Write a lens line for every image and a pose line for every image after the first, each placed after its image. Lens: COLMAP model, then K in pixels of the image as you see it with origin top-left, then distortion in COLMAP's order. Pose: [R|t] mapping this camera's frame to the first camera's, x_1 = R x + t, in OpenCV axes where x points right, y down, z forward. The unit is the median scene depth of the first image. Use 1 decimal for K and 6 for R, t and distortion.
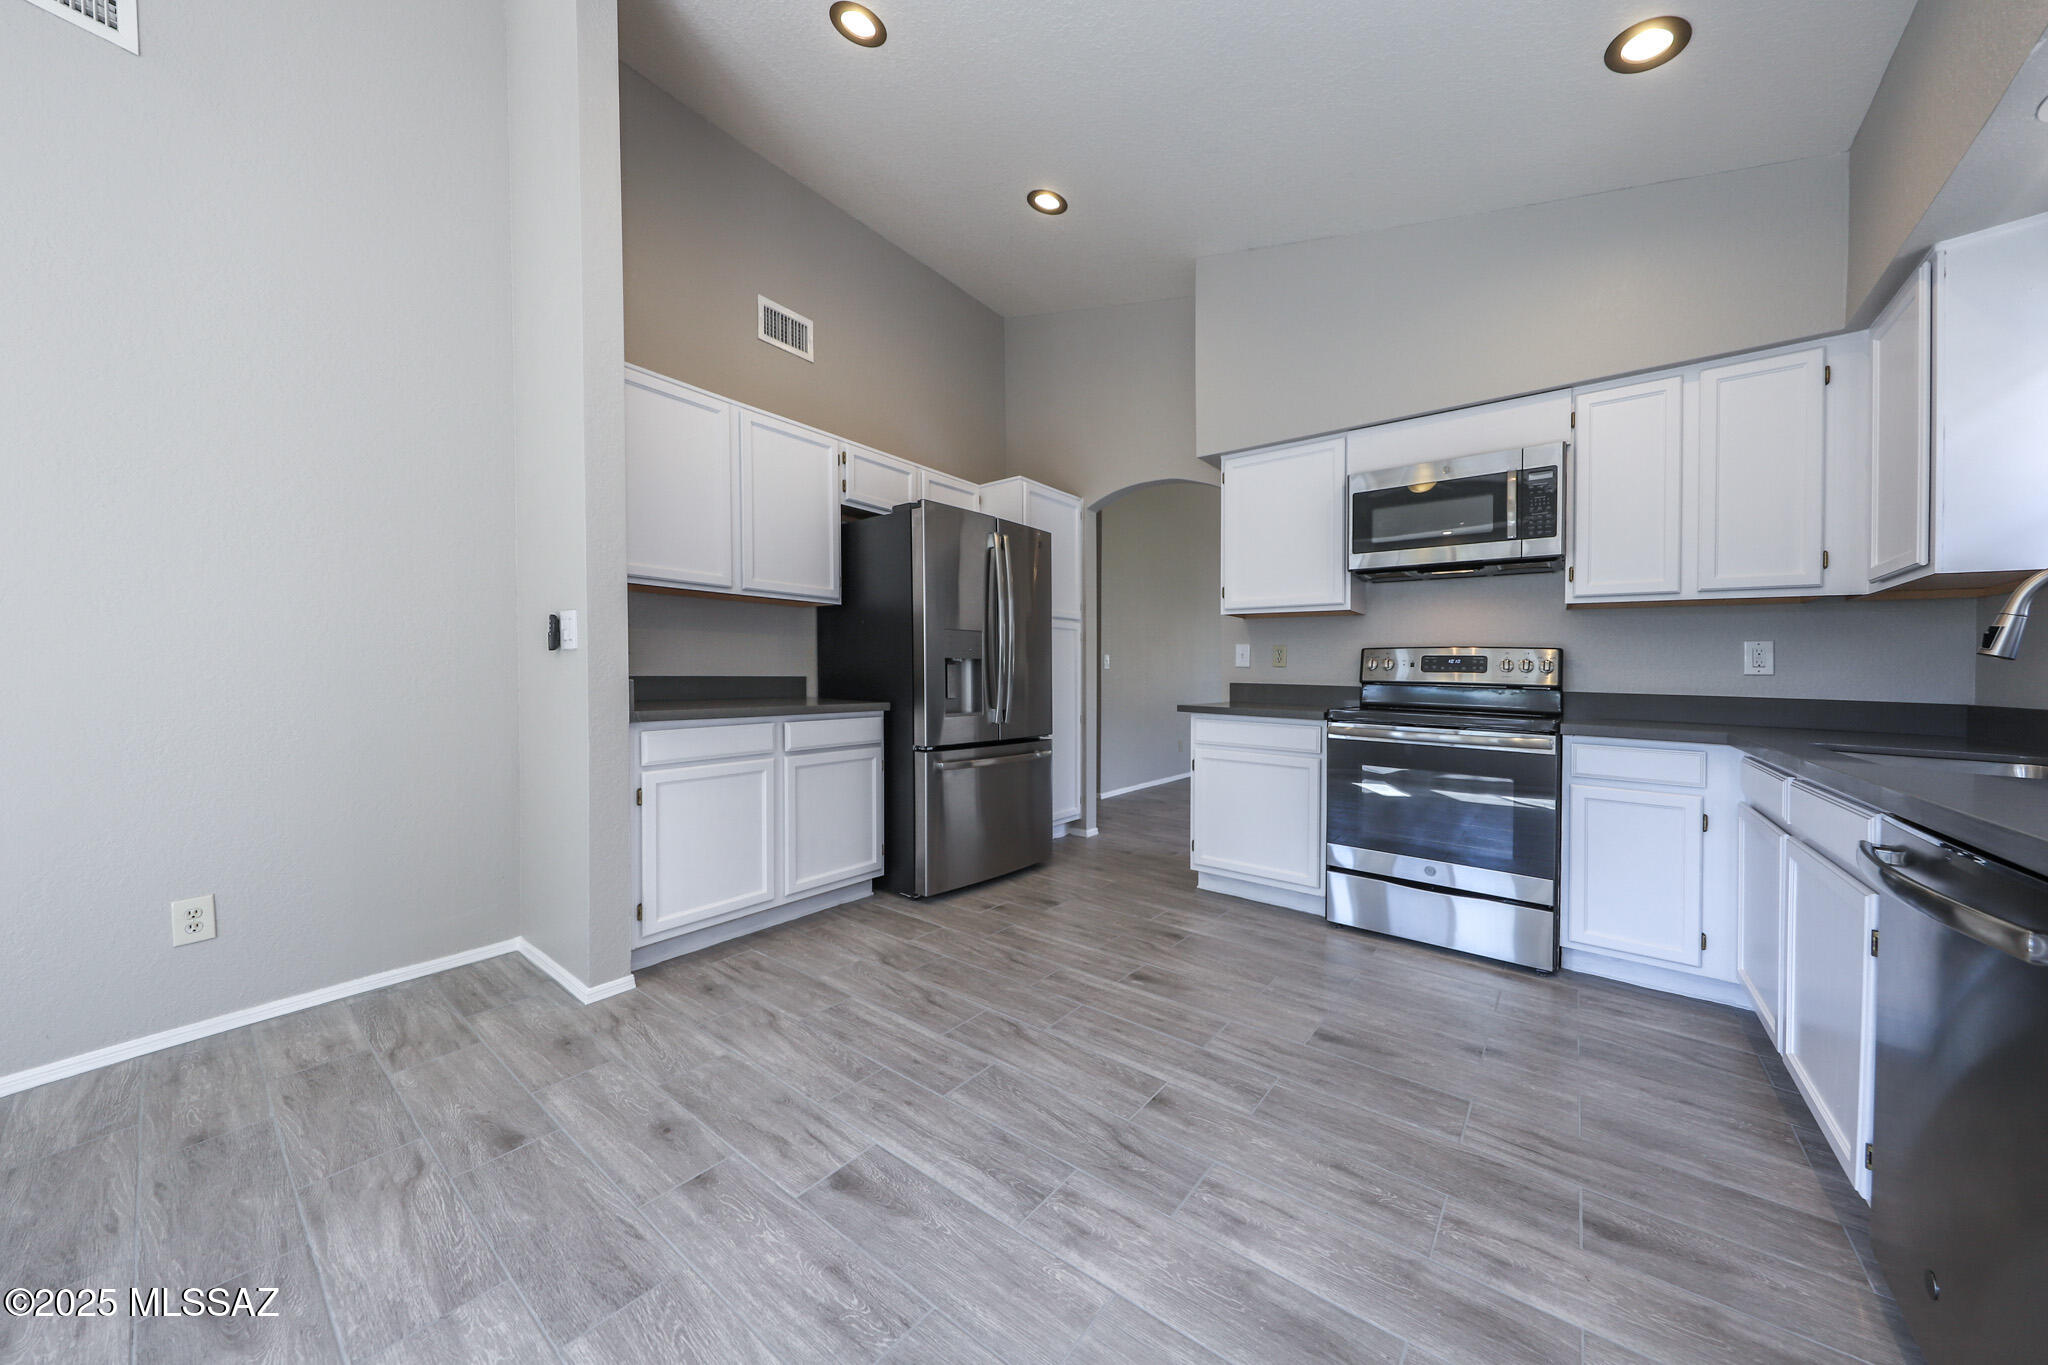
lens RADIAL K [[668.8, 0, 1031.7], [0, 668.8, 699.2], [0, 0, 1]] dist [0.015233, -0.000996]
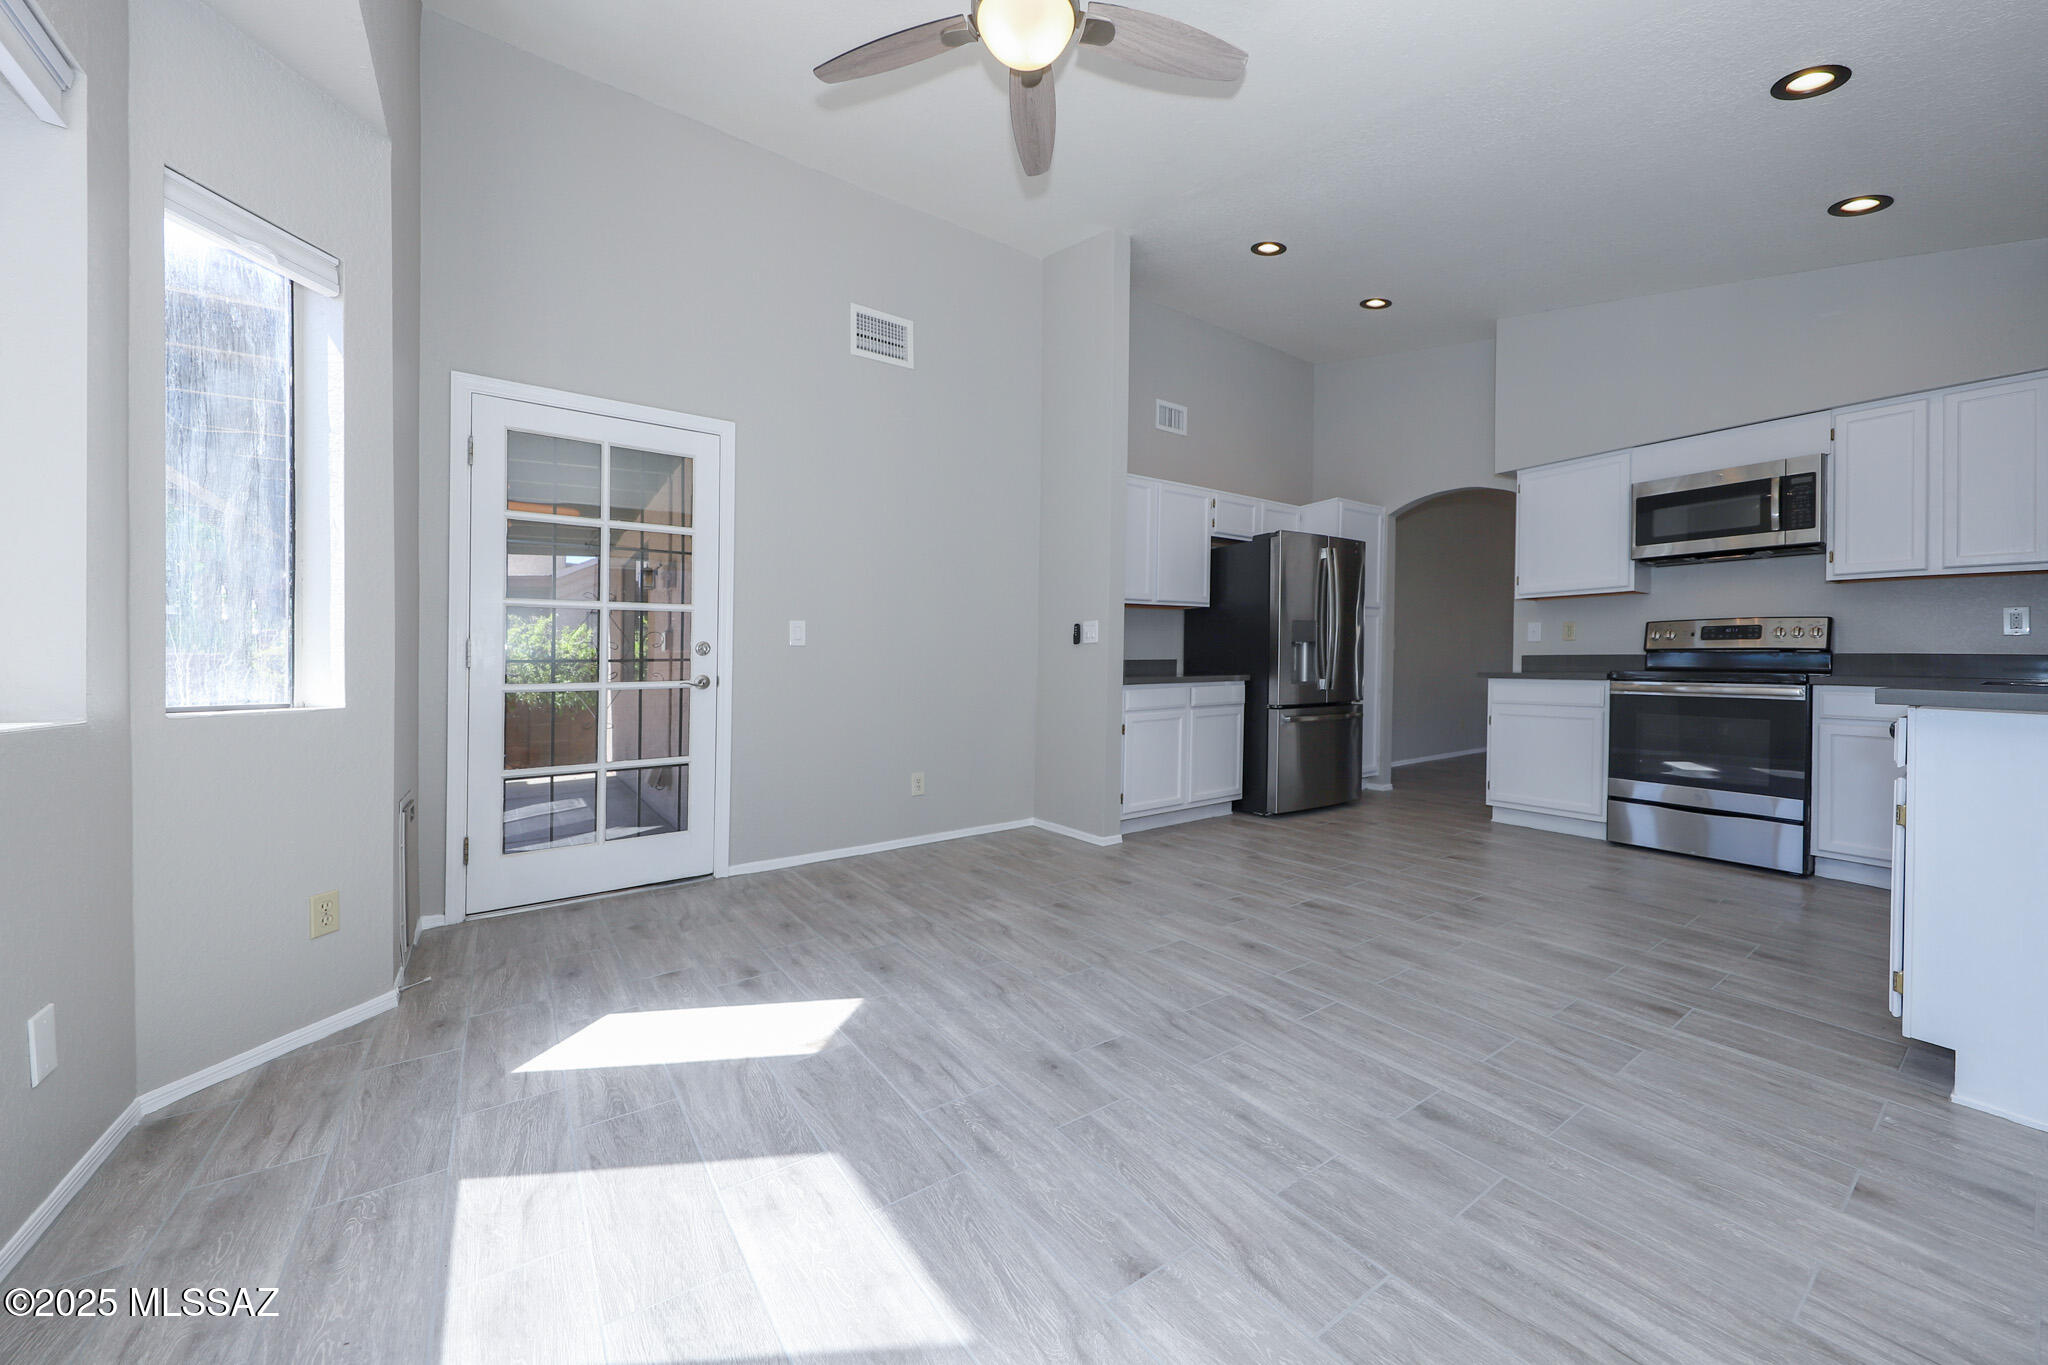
lens RADIAL K [[729.0, 0, 1043.9], [0, 729.0, 694.9], [0, 0, 1]] dist [0.002381, 0.000288]
pose [[0.964341, -0.011054, -0.264430, -0.259488], [0.008133, 0.999893, -0.012139, 0.076121], [0.264536, 0.009556, 0.964328, -0.692681]]
